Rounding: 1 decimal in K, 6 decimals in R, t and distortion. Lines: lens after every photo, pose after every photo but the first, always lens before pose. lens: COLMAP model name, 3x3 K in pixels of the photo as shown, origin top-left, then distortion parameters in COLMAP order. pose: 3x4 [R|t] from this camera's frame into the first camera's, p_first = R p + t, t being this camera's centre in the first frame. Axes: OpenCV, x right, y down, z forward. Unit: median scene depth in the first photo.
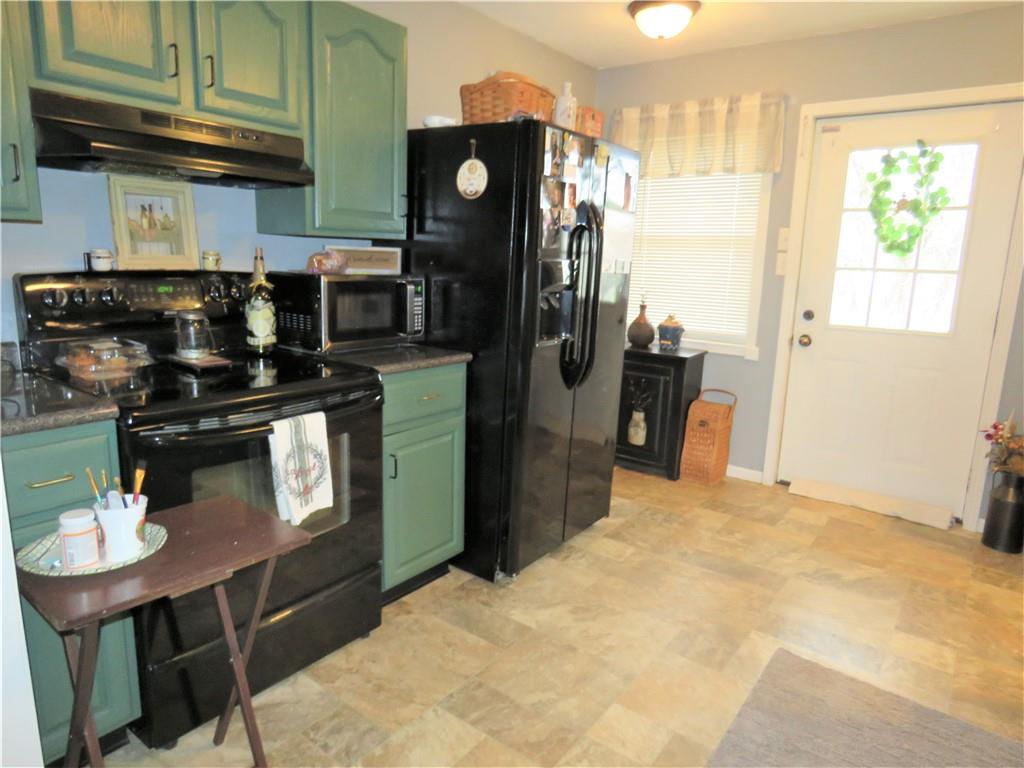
lens RADIAL K [[655.5, 0, 511.5], [0, 655.5, 385.0], [0, 0, 1]] dist [-0.002804, -0.000256]
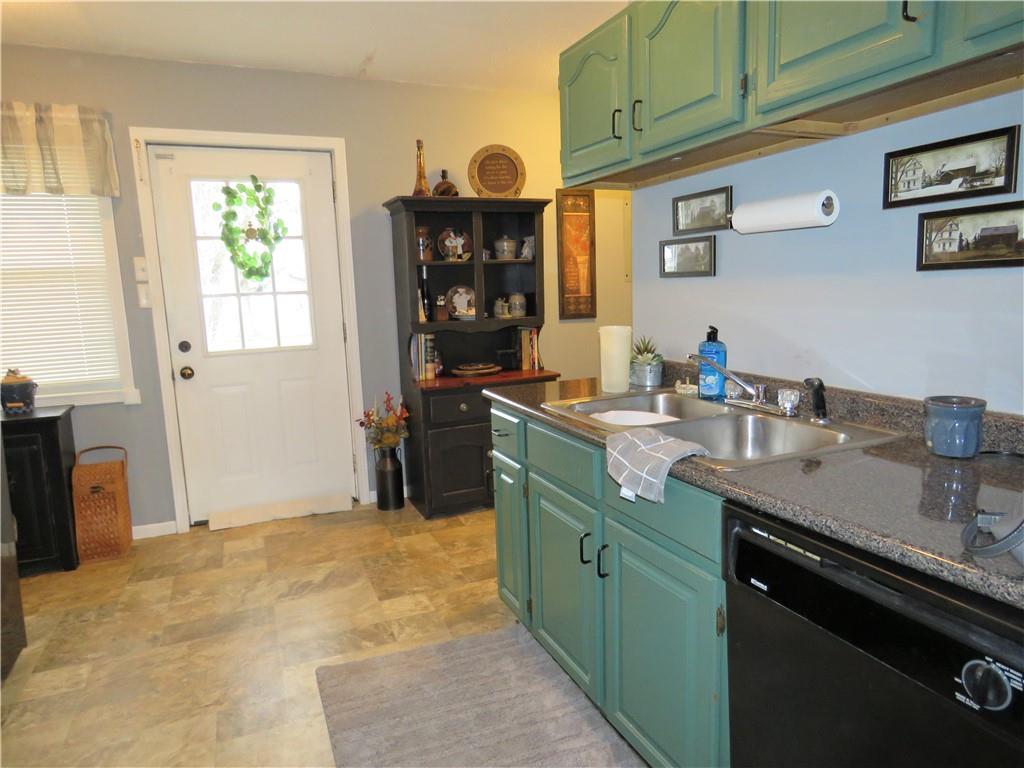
lens RADIAL K [[655.5, 0, 510.5], [0, 655.5, 383.1], [0, 0, 1]] dist [-0.002804, -0.000256]
pose [[0.505726, -0.173025, 0.845165, -0.138268], [0.219802, 0.973192, 0.067711, -0.015078], [-0.834223, 0.151526, 0.530199, 0.108310]]
